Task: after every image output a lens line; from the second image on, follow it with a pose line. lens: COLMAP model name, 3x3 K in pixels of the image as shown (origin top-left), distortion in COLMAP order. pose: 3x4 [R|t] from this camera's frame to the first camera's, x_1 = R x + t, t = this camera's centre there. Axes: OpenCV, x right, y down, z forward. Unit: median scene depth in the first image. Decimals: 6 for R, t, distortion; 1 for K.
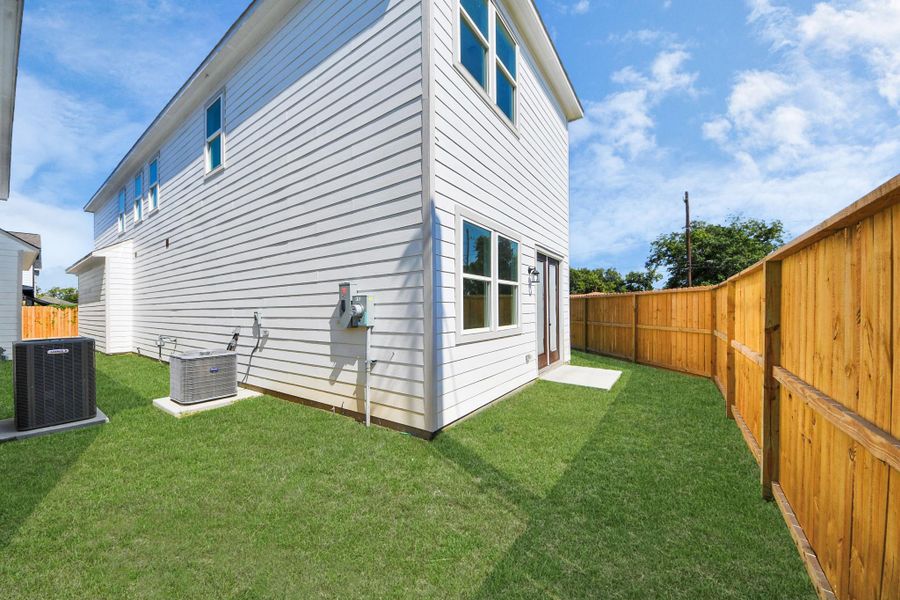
lens RADIAL K [[316.3, 0, 448.8], [0, 316.3, 304.5], [0, 0, 1]] dist [0.026486, -0.016310]
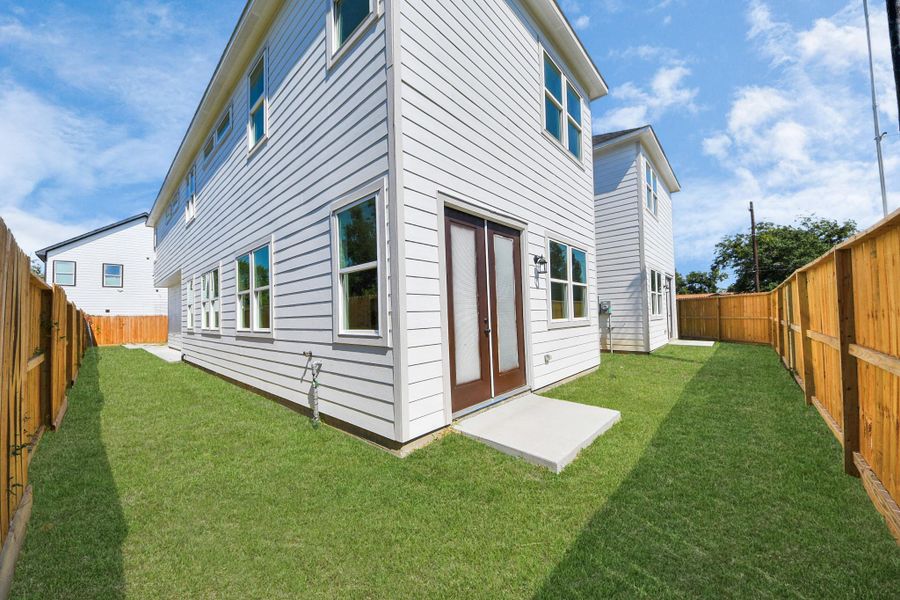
lens RADIAL K [[322.7, 0, 437.2], [0, 322.7, 279.8], [0, 0, 1]] dist [-0.012419, 0.000072]
pose [[0.987915, -0.032455, -0.151564, -0.198991], [0.017508, 0.994941, -0.098926, 0.005023], [0.154007, 0.095077, 0.983485, -0.285311]]
